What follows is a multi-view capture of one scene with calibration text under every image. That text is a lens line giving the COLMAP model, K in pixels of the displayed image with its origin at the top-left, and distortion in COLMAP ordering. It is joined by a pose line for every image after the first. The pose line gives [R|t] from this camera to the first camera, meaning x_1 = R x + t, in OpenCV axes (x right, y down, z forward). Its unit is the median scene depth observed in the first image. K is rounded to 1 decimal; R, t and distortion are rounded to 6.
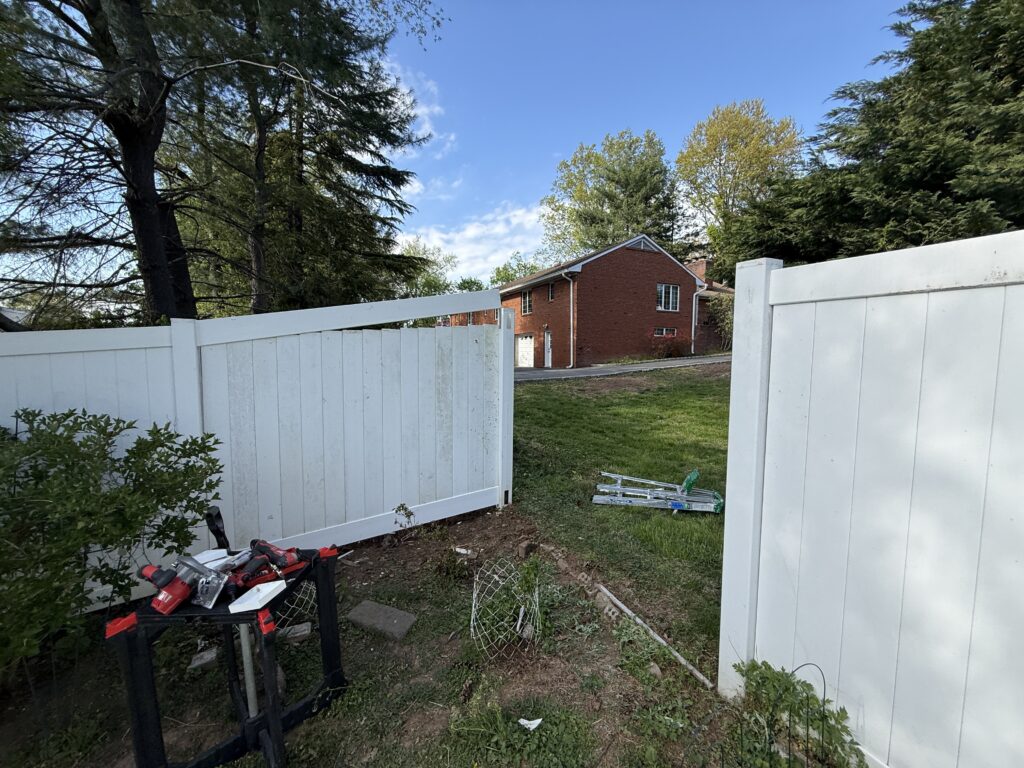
lens RADIAL K [[418.8, 0, 512.0], [0, 418.8, 384.0], [0, 0, 1]] dist [0.006584, -0.000214]
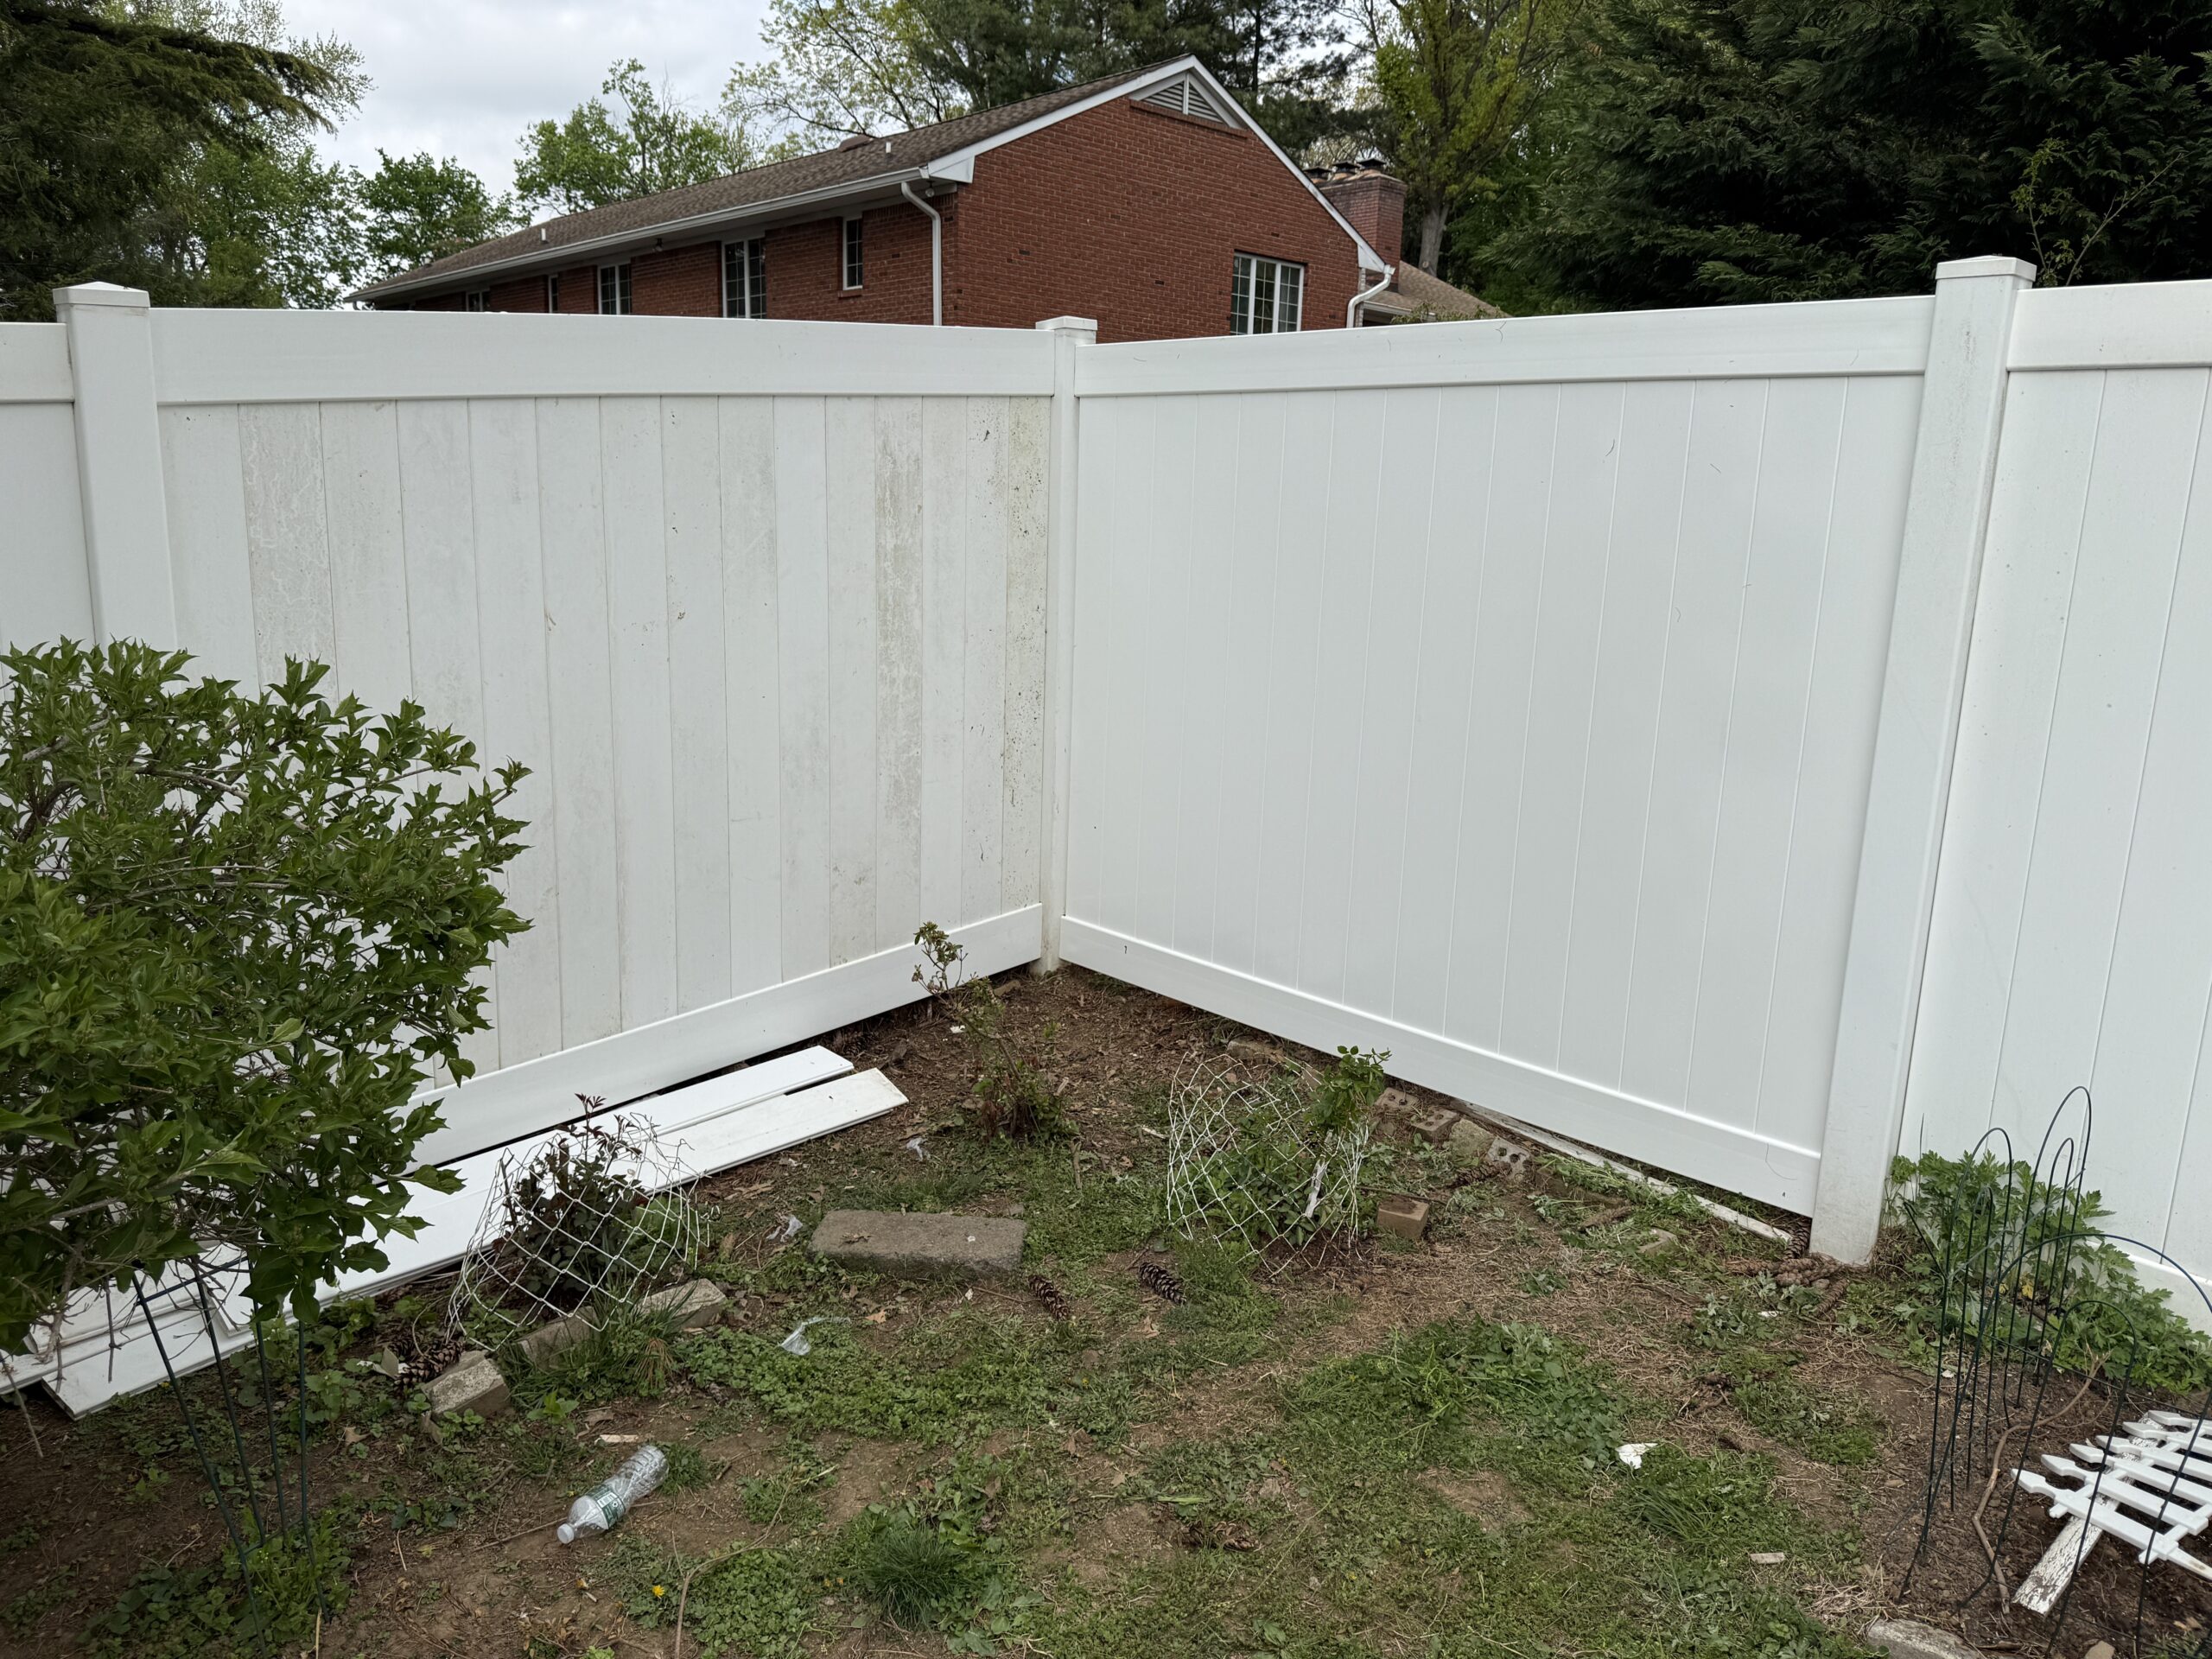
lens RADIAL K [[1642.2, 0, 1106.0], [0, 1642.2, 829.5], [0, 0, 1]] dist [0.095345, -0.115989]
pose [[0.950057, -0.035354, 0.310066, -0.090007], [-0.001095, 0.993179, 0.116598, 0.009790], [-0.312073, -0.111114, 0.943538, -0.046360]]
